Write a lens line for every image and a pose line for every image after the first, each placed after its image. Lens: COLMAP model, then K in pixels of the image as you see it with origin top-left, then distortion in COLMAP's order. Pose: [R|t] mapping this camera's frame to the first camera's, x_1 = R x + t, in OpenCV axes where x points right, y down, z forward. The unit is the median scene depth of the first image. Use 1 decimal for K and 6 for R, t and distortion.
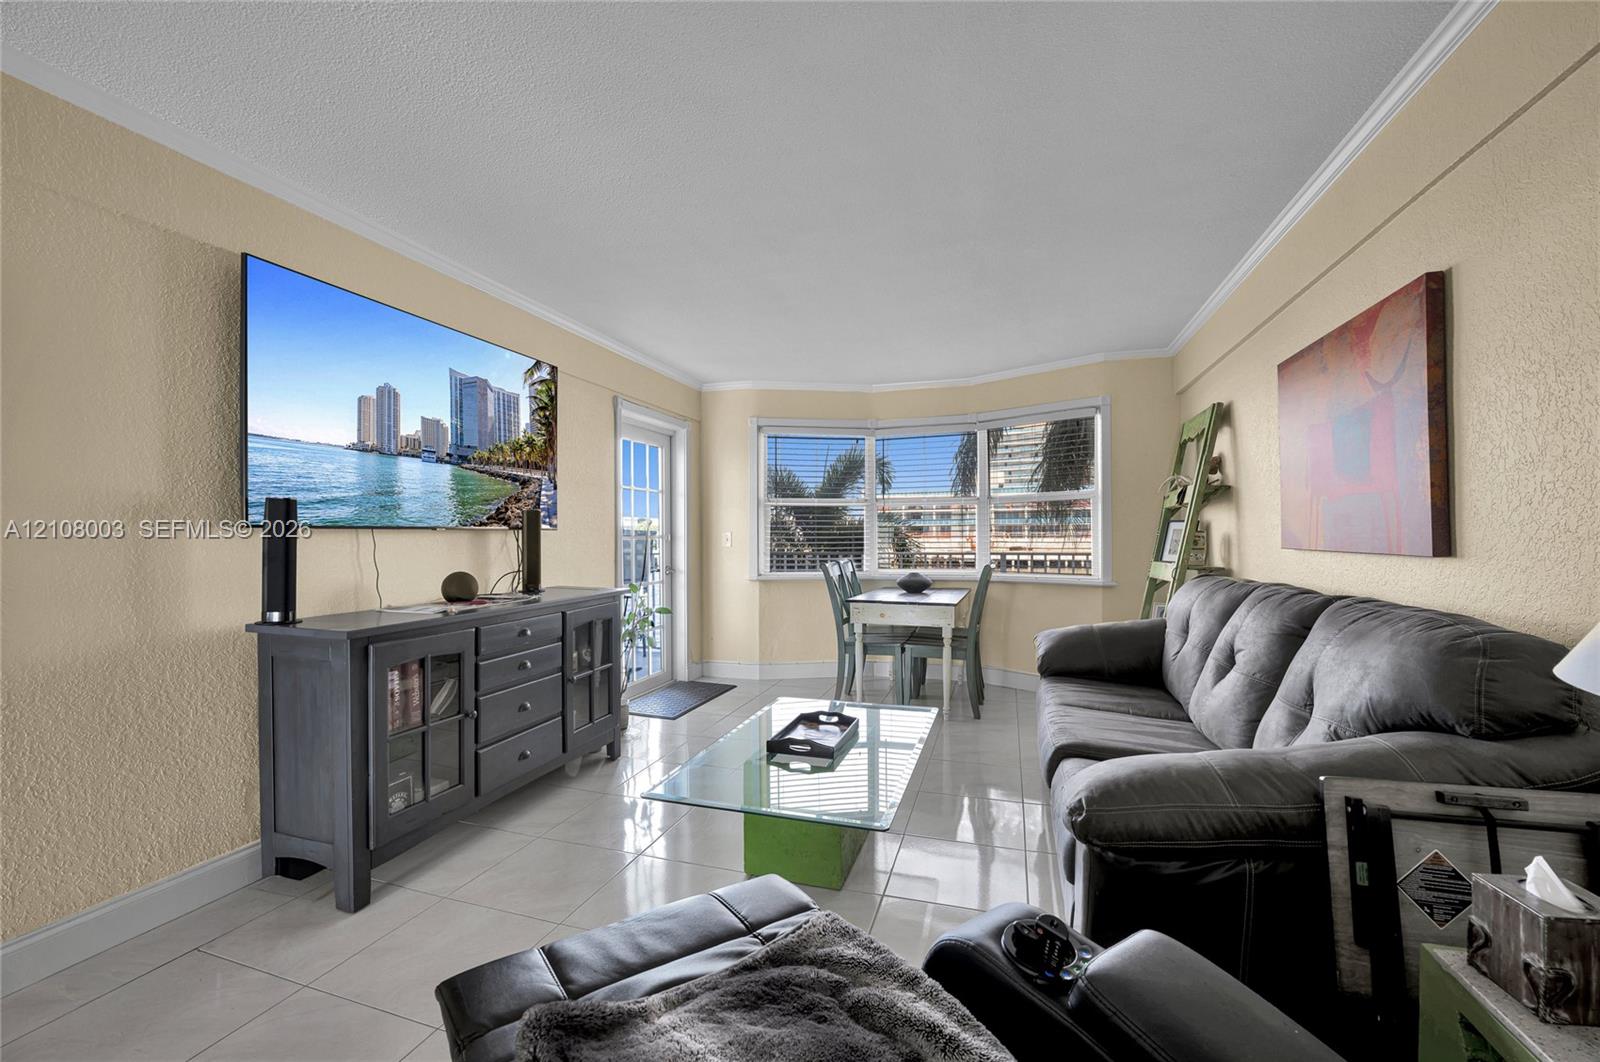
lens RADIAL K [[667.7, 0, 800.0], [0, 667.7, 531.0], [0, 0, 1]] dist [-0.002286, -0.008250]
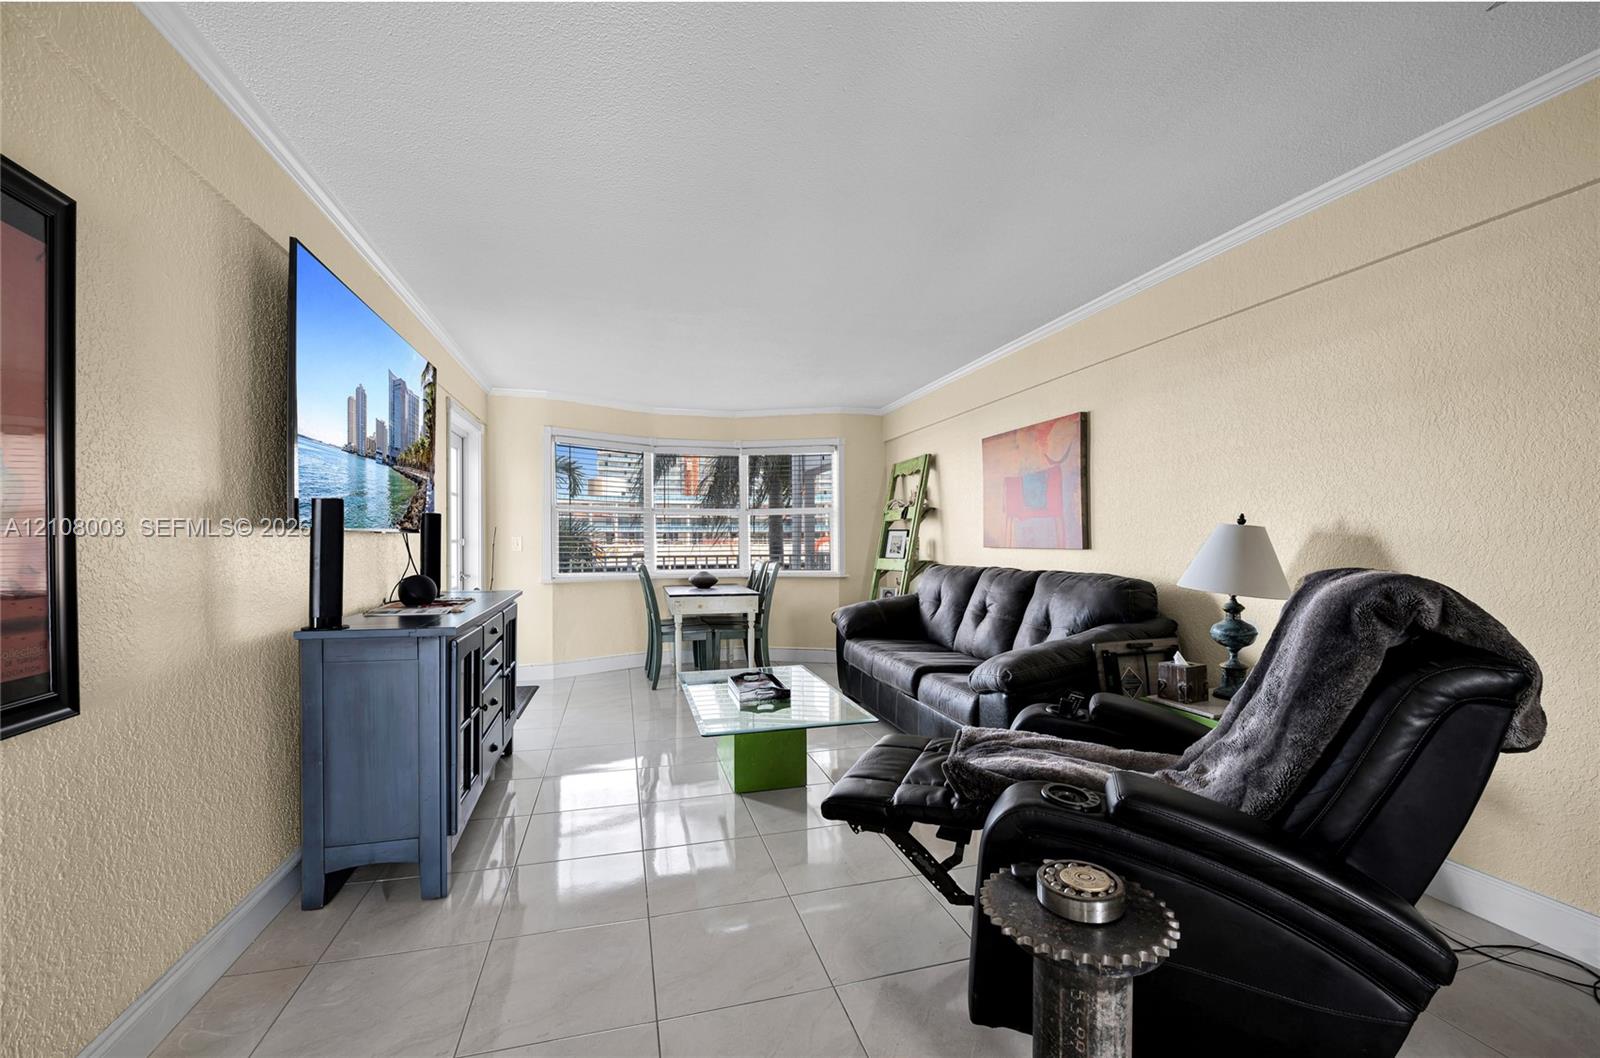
lens RADIAL K [[678.4, 0, 800.0], [0, 678.4, 529.0], [0, 0, 1]] dist [-0.048935, -0.000019]
pose [[0.830645, 0.009062, 0.556729, -0.526898], [-0.001952, 0.999909, -0.013364, 0.003548], [-0.556799, 0.010014, 0.830587, -0.141135]]
